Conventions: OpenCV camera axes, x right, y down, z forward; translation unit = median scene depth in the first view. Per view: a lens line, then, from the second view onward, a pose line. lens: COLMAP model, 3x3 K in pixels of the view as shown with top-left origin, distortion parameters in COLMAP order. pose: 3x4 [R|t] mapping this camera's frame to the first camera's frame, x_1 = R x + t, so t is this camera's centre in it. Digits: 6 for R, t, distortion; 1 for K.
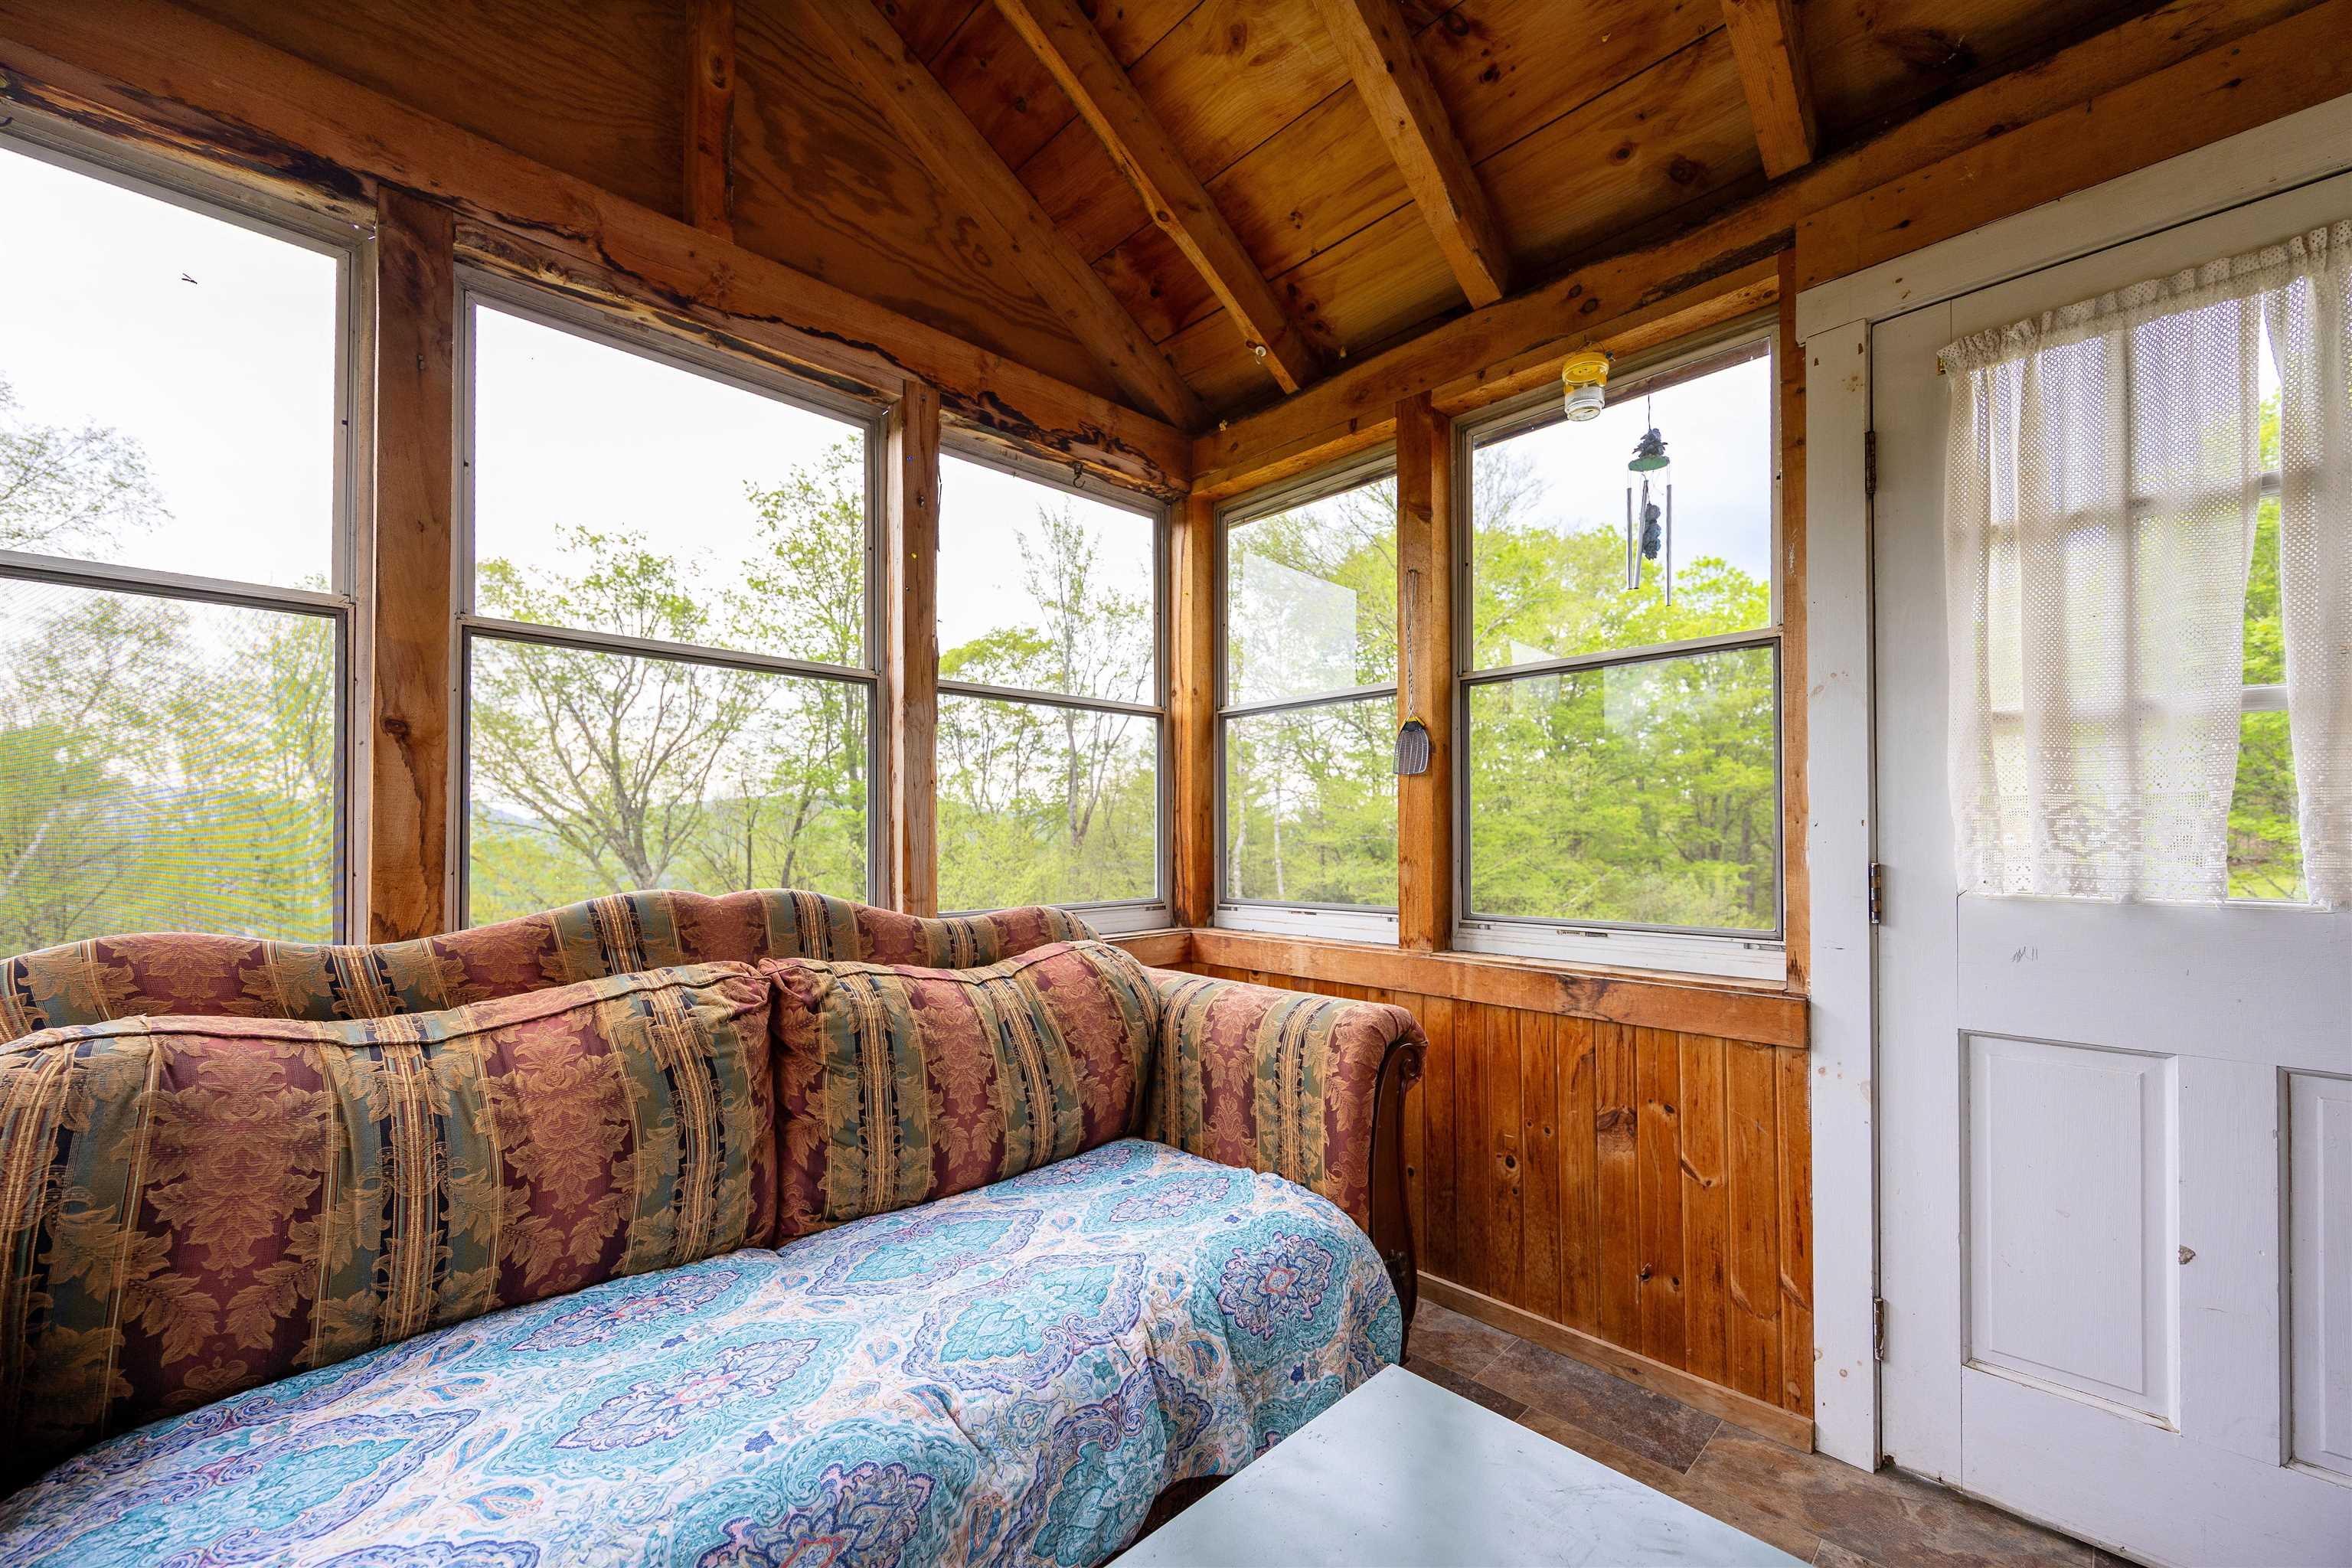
lens RADIAL K [[919.2, 0, 1135.3], [0, 919.2, 811.2], [0, 0, 1]] dist [-0.002924, 0.000065]
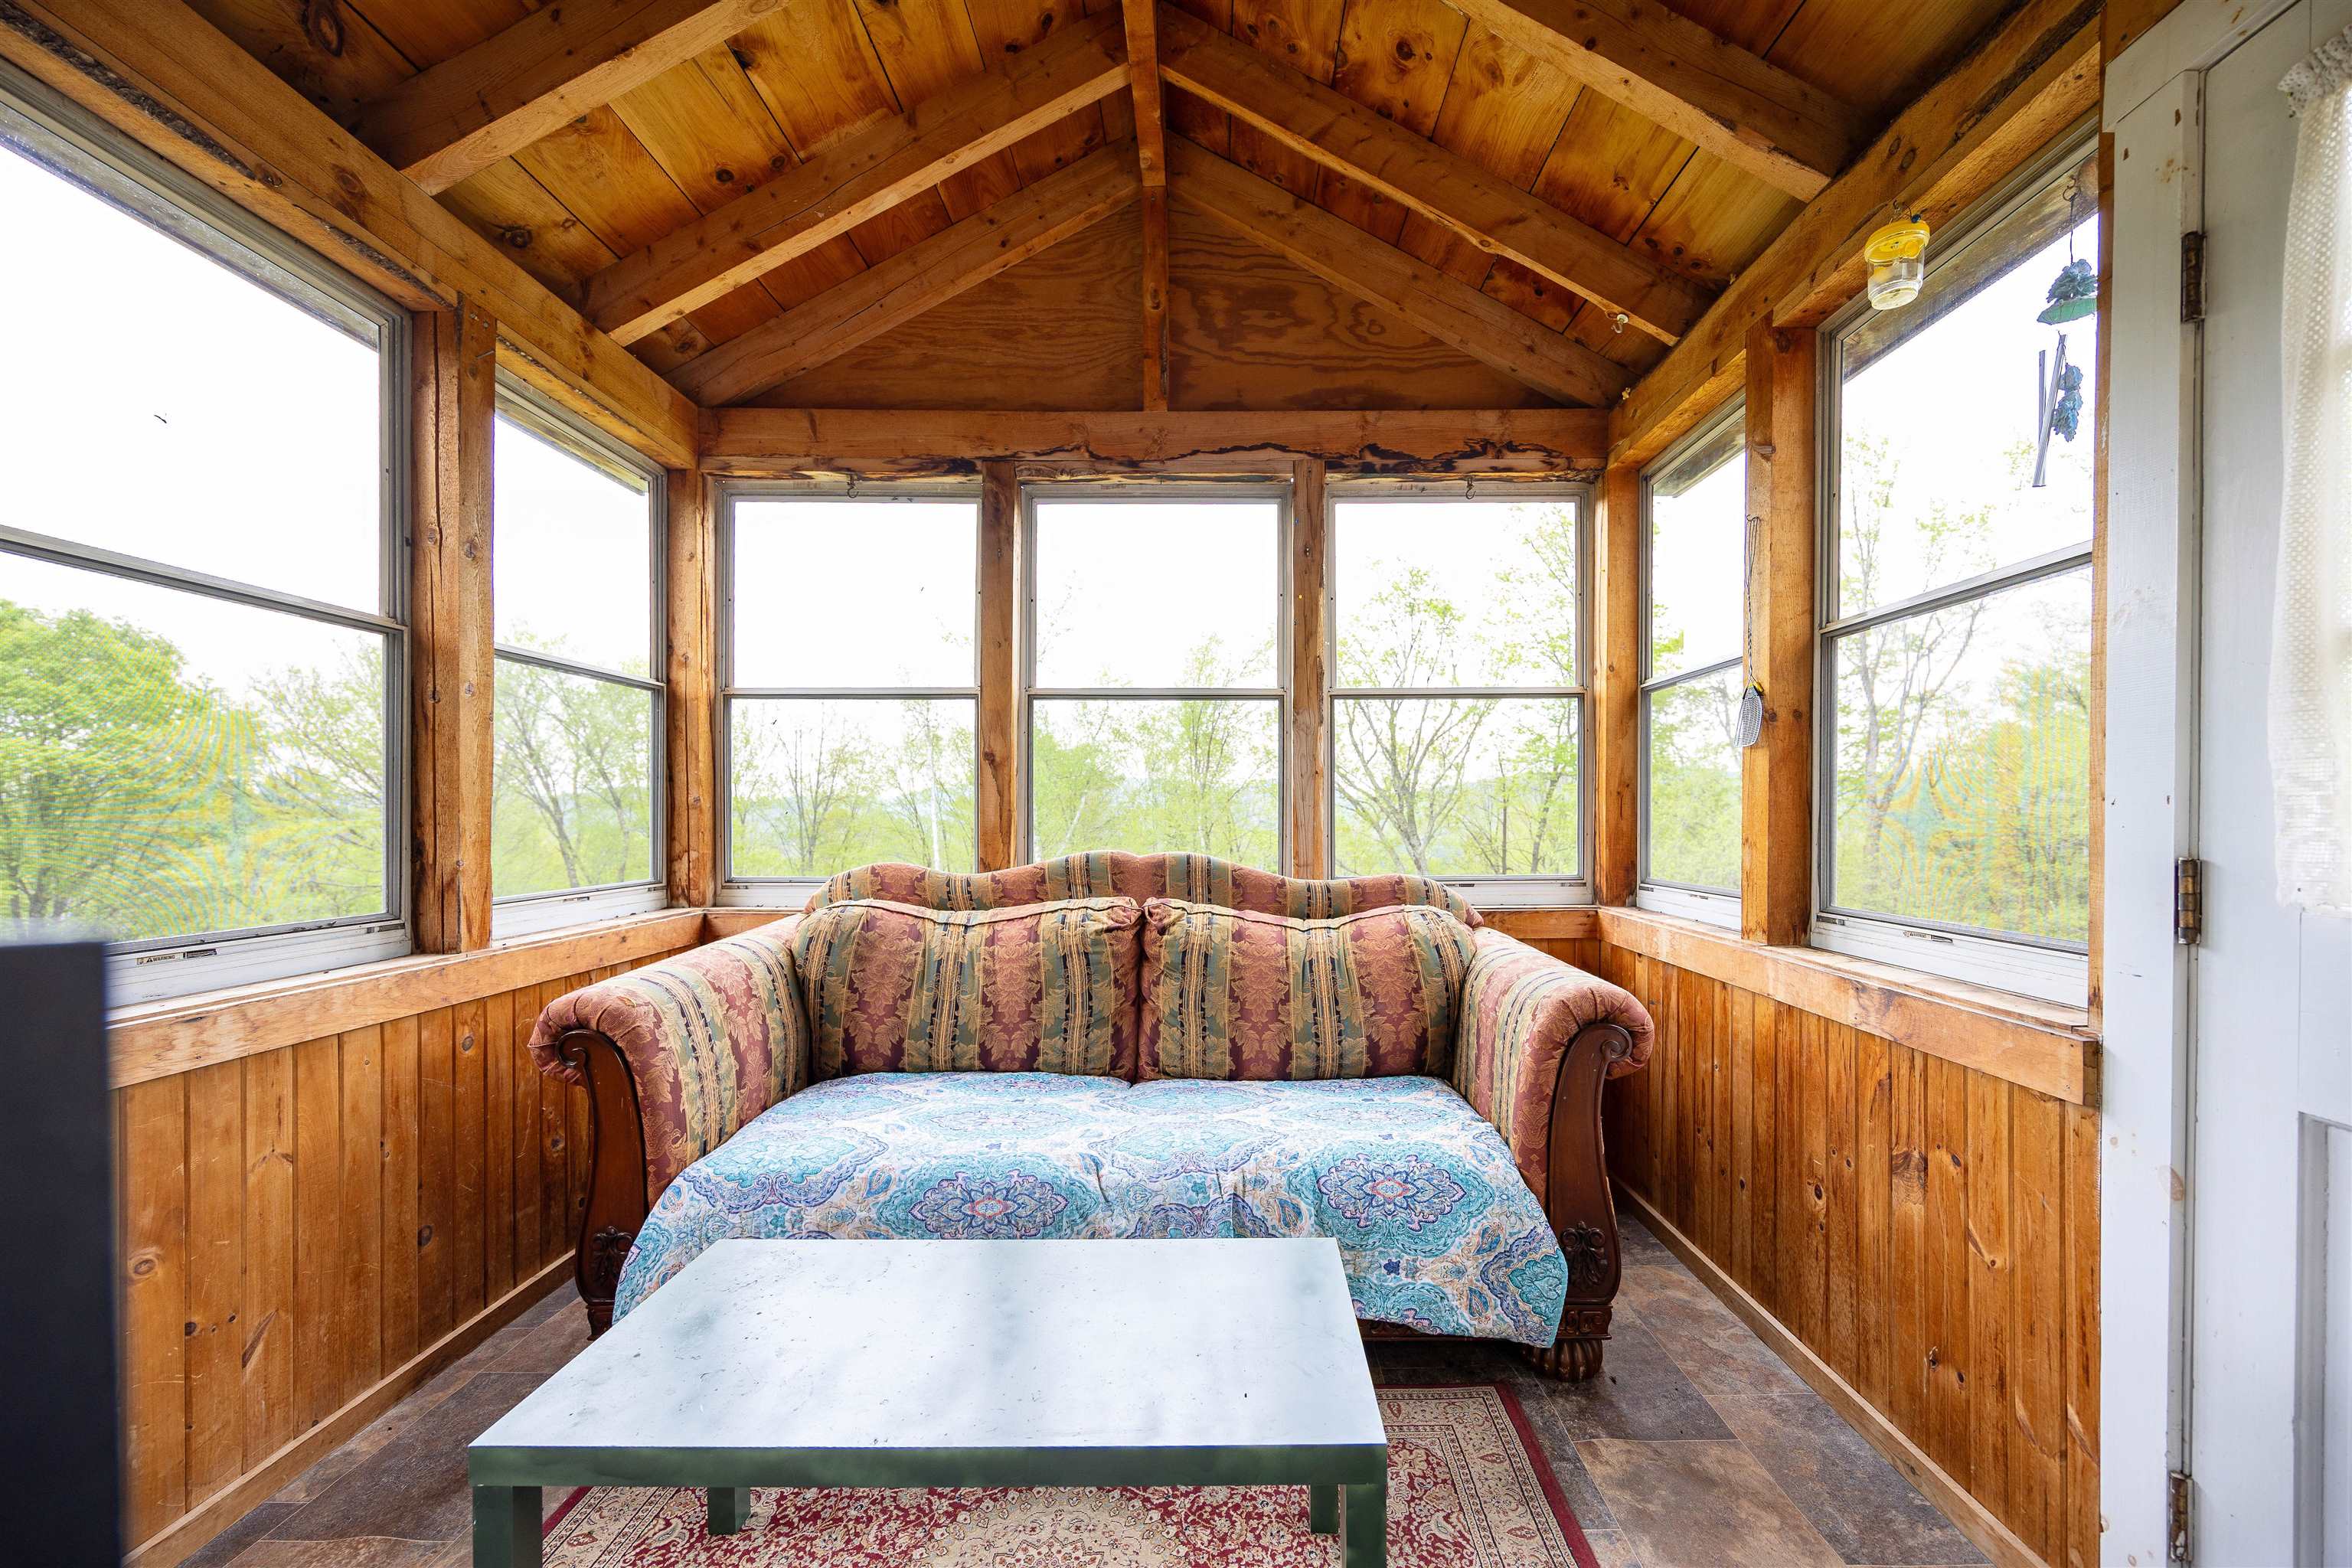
lens RADIAL K [[870.1, 0, 1180.9], [0, 870.1, 794.4], [0, 0, 1]] dist [-0.002752, -0.000204]
pose [[0.726182, -0.016579, -0.687303, 0.630191], [0.022176, 0.999754, -0.000686, -0.006710], [0.687145, -0.014744, 0.726371, -0.001892]]
